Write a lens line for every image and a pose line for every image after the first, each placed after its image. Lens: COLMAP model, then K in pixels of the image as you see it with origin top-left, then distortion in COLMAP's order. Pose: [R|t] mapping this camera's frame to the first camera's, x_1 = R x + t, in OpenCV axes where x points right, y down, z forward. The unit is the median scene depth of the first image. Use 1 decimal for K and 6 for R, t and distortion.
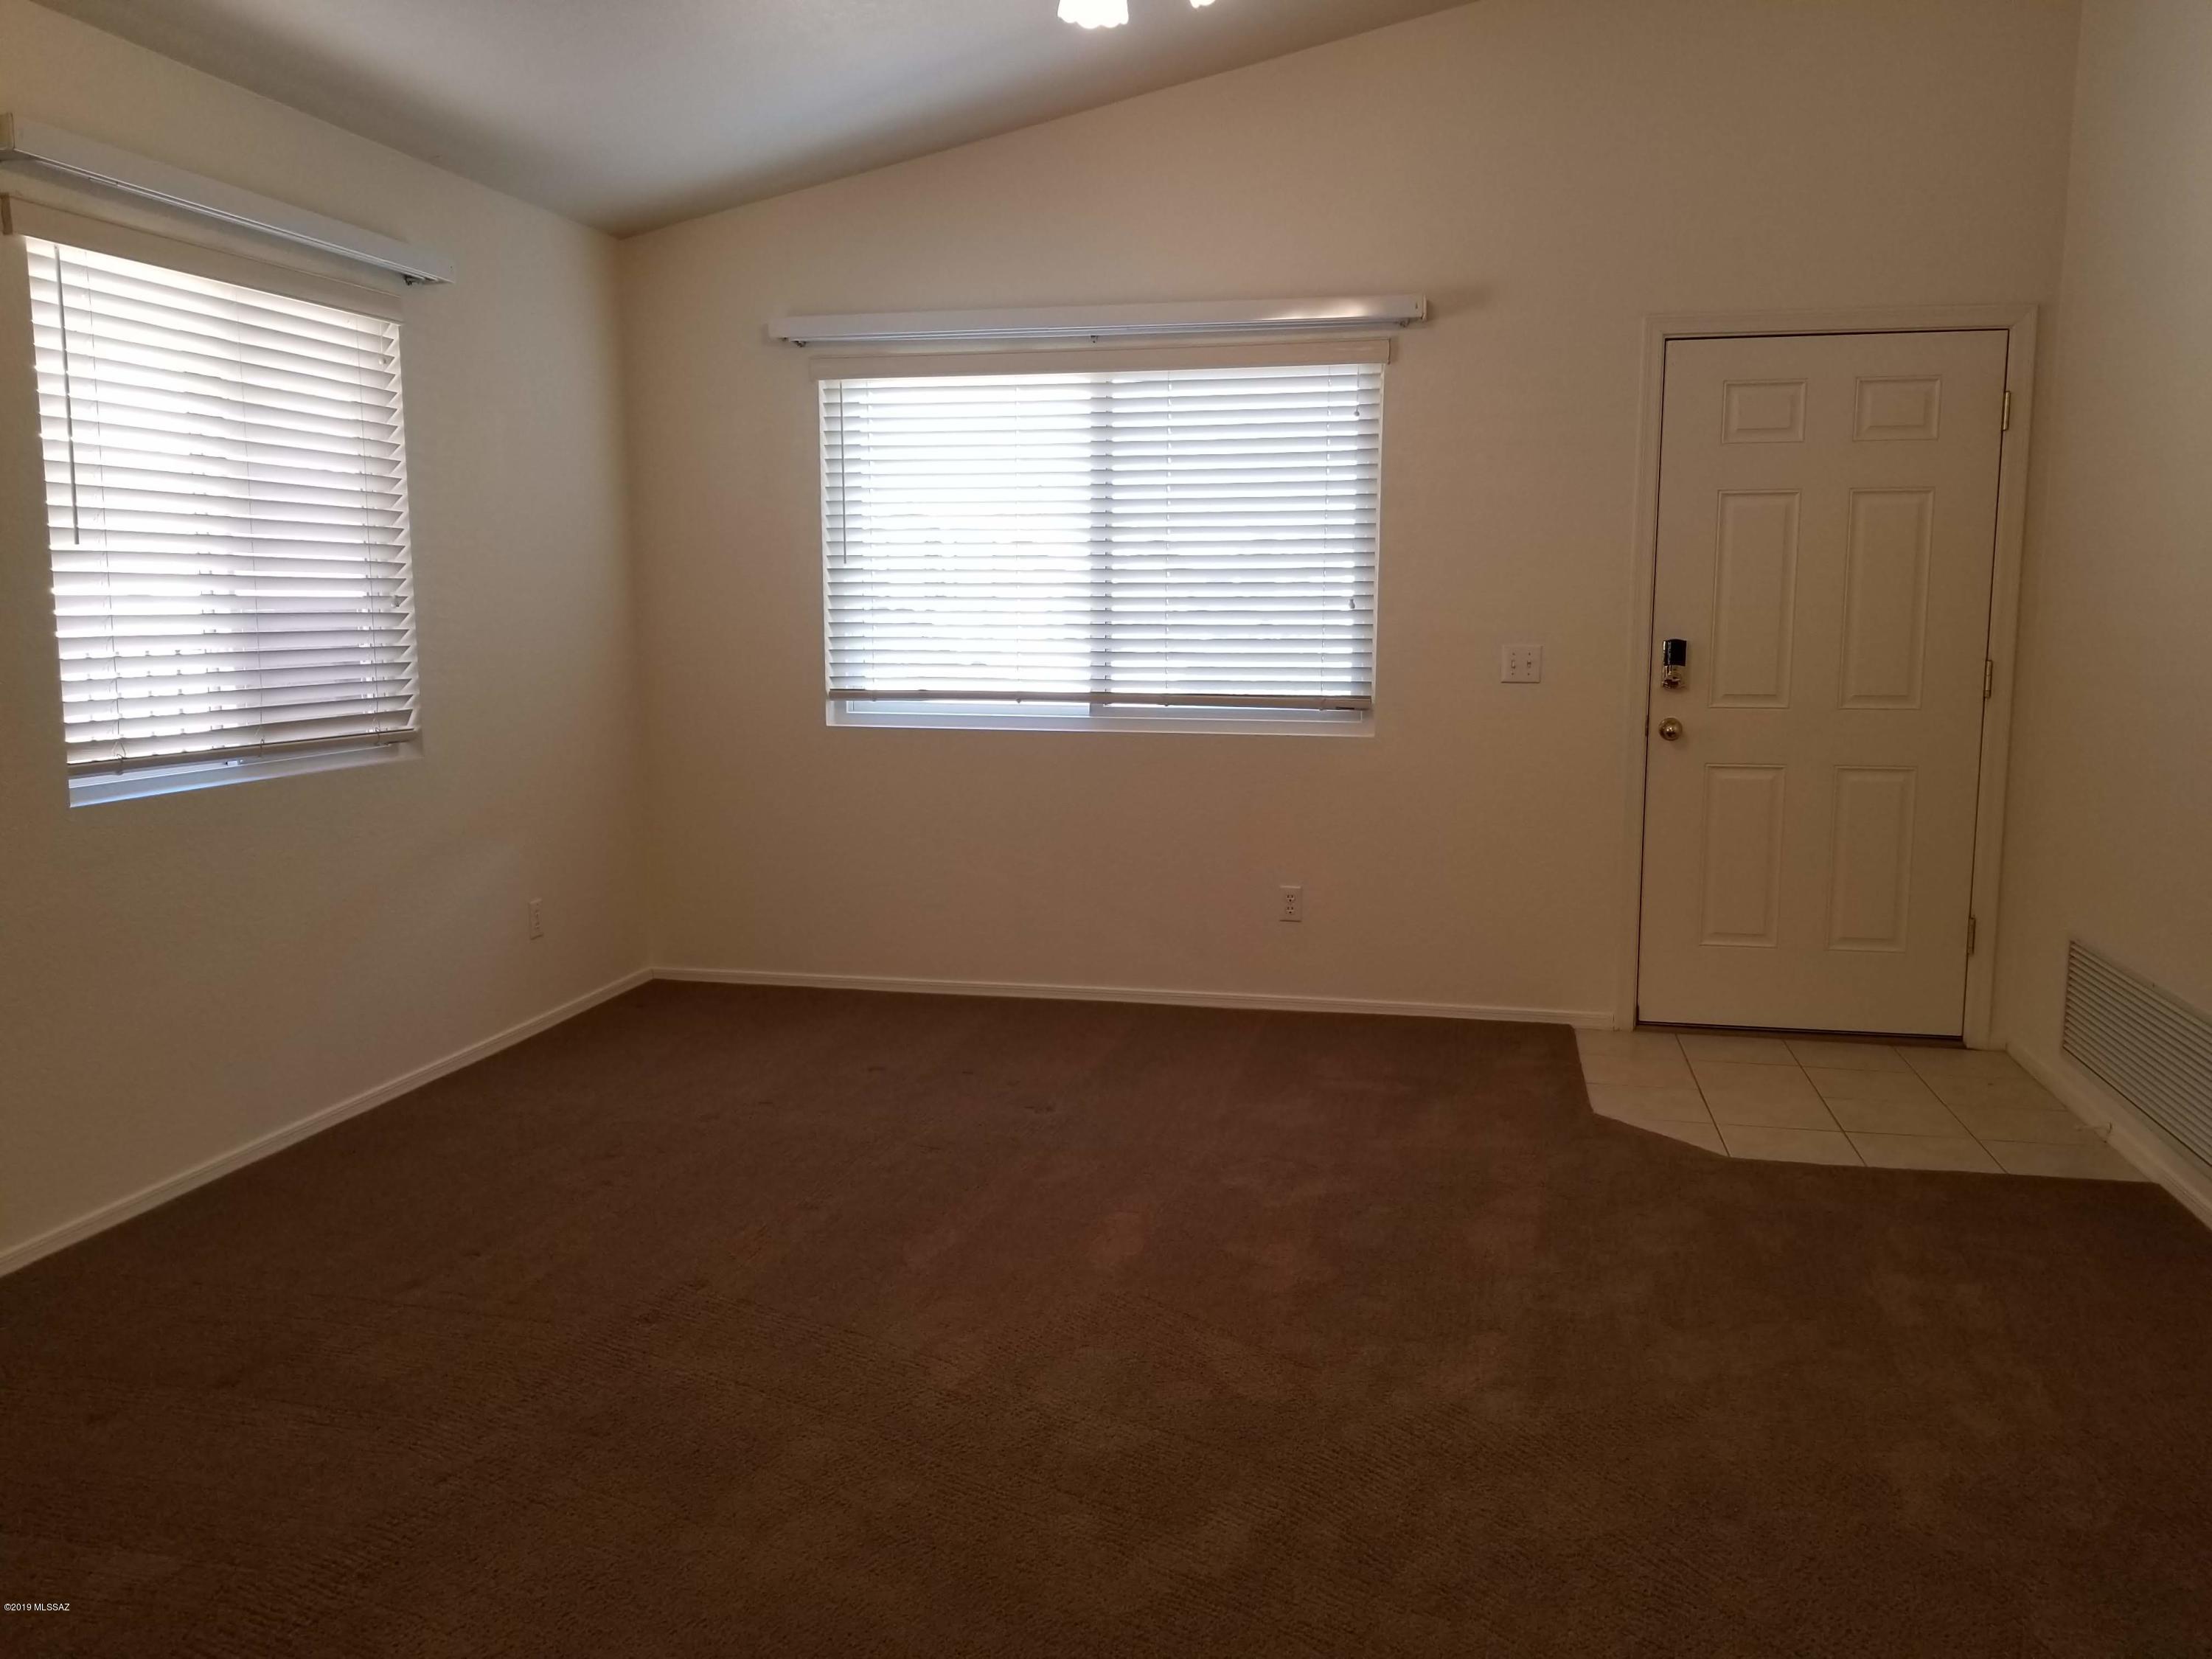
lens RADIAL K [[1724.8, 0, 1107.6], [0, 1724.8, 832.0], [0, 0, 1]] dist [-0.001801, -0.006706]
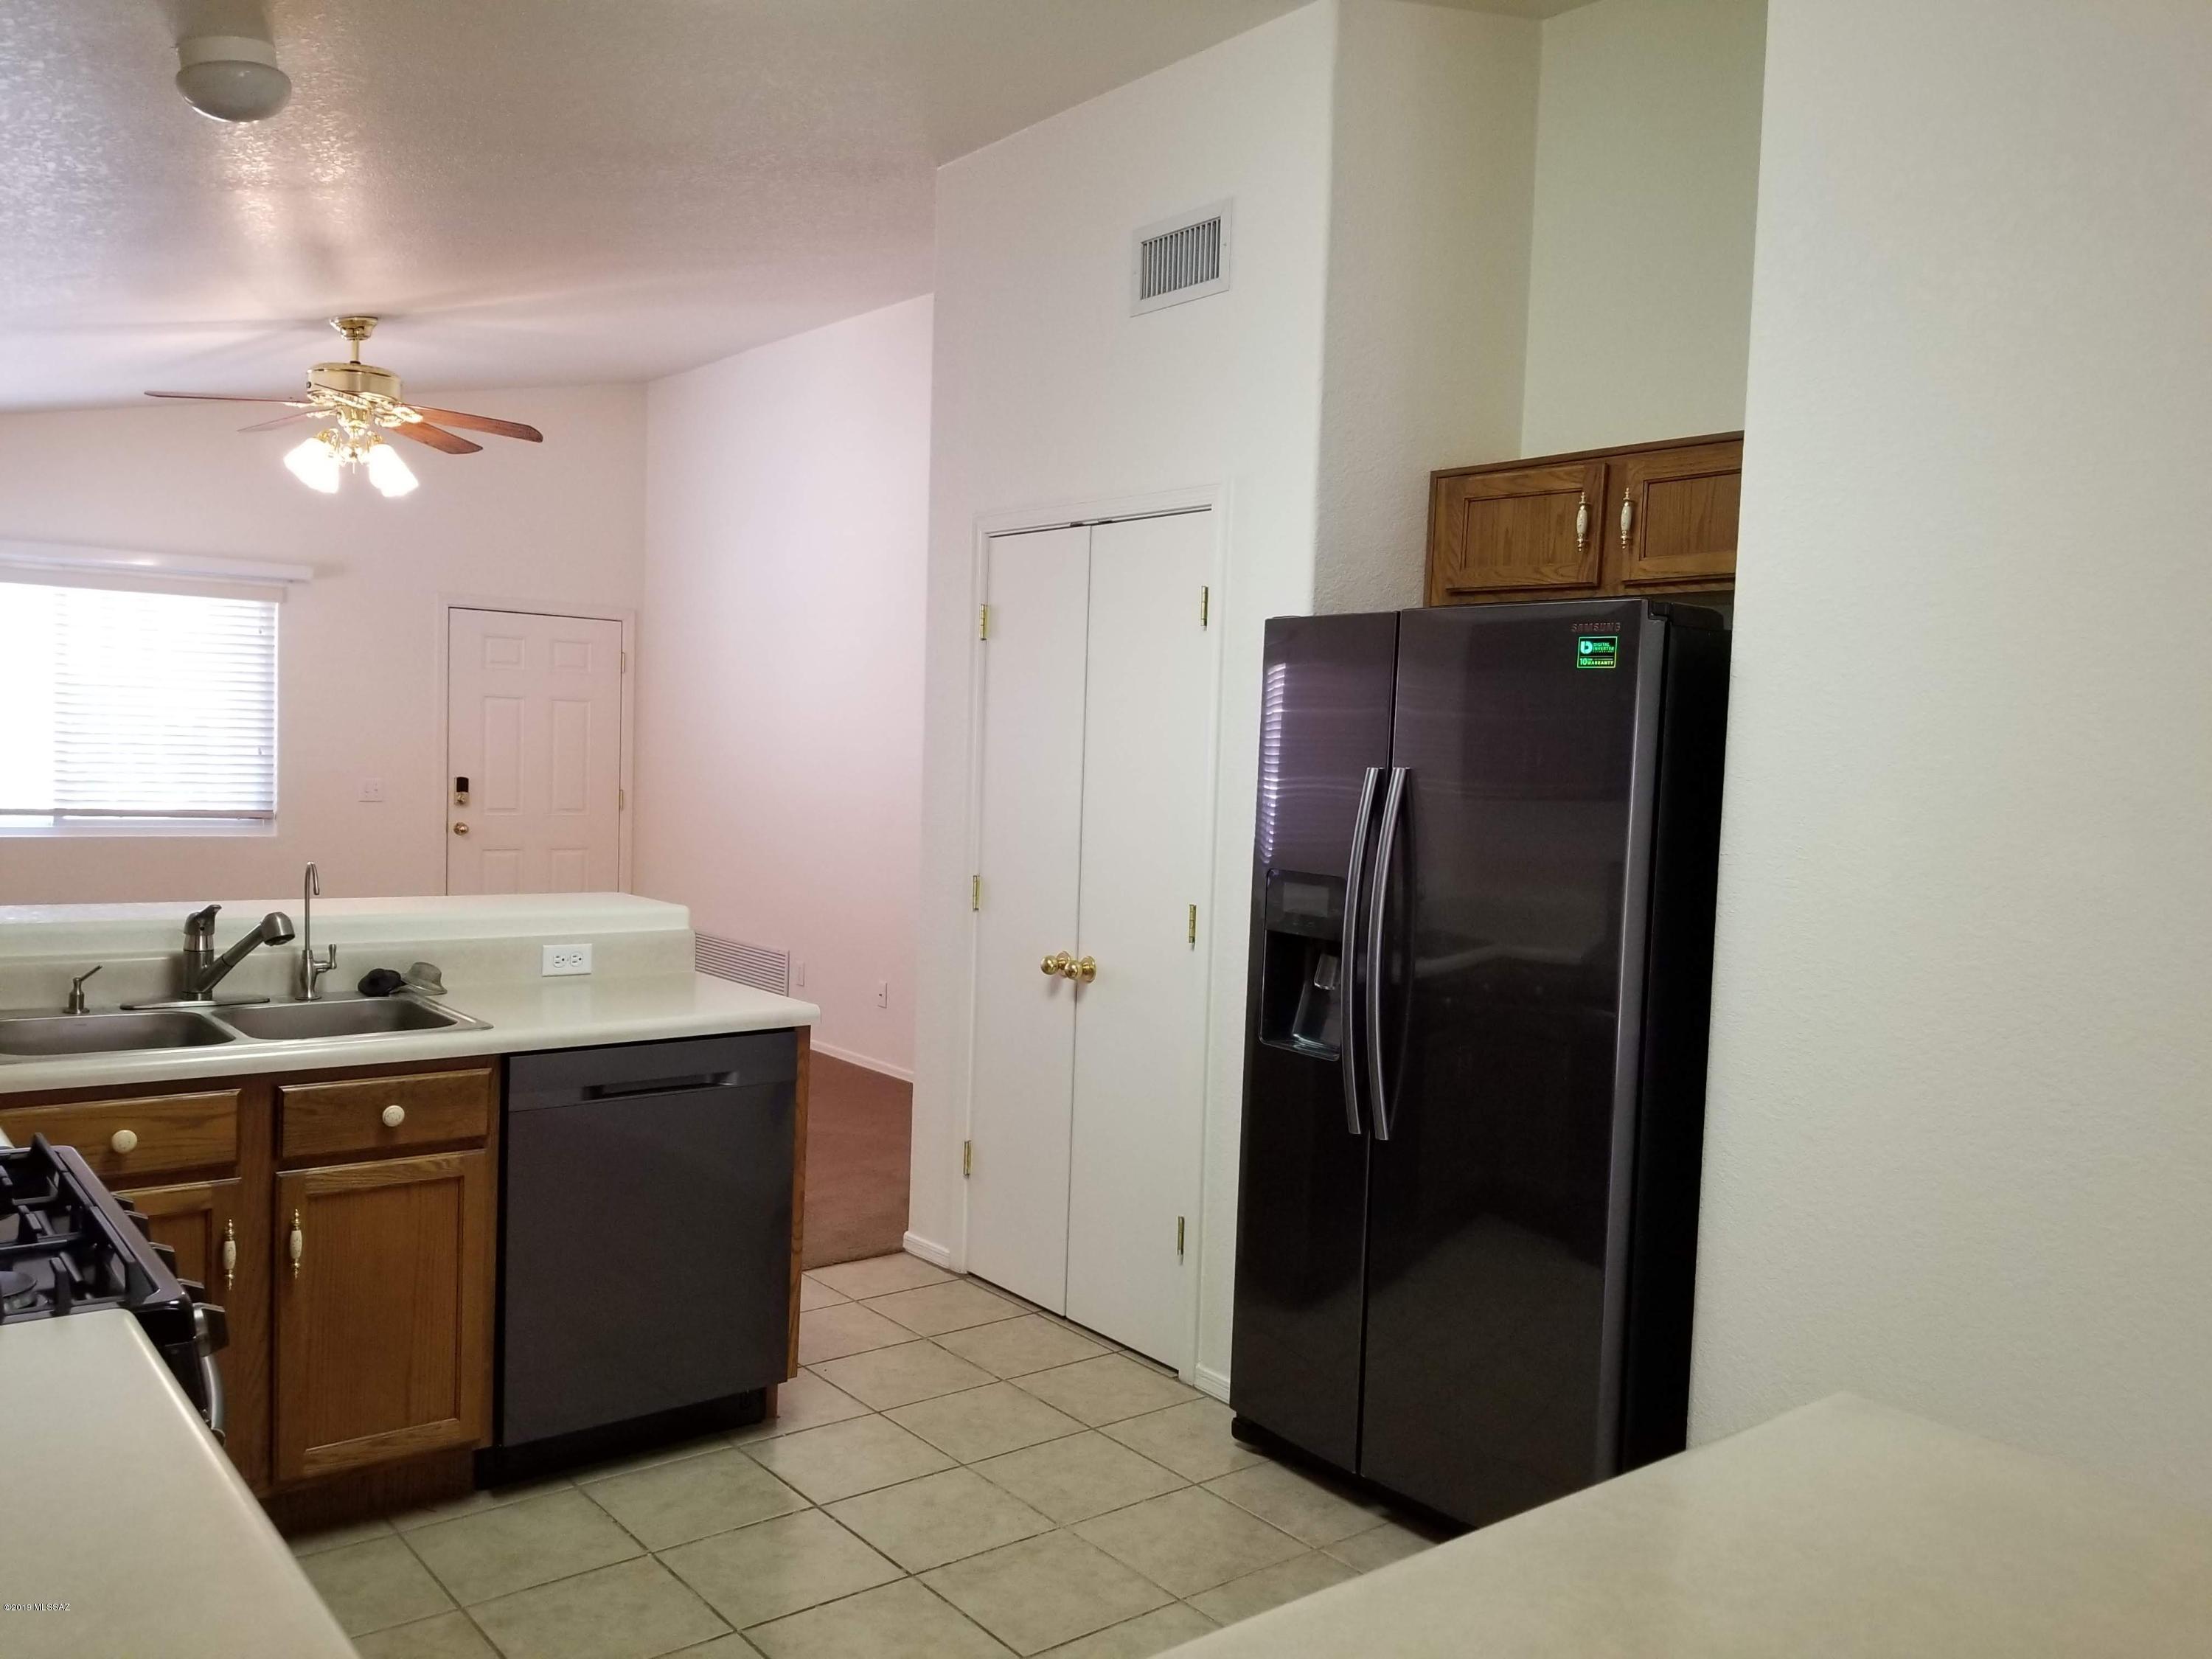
lens RADIAL K [[1724.8, 0, 1103.3], [0, 1724.8, 832.3], [0, 0, 1]] dist [-0.001801, -0.006706]
pose [[0.616644, -0.014394, 0.787111, -0.644288], [0.067038, 0.997161, -0.034285, 0.047703], [-0.784383, 0.073908, 0.615858, -0.582261]]
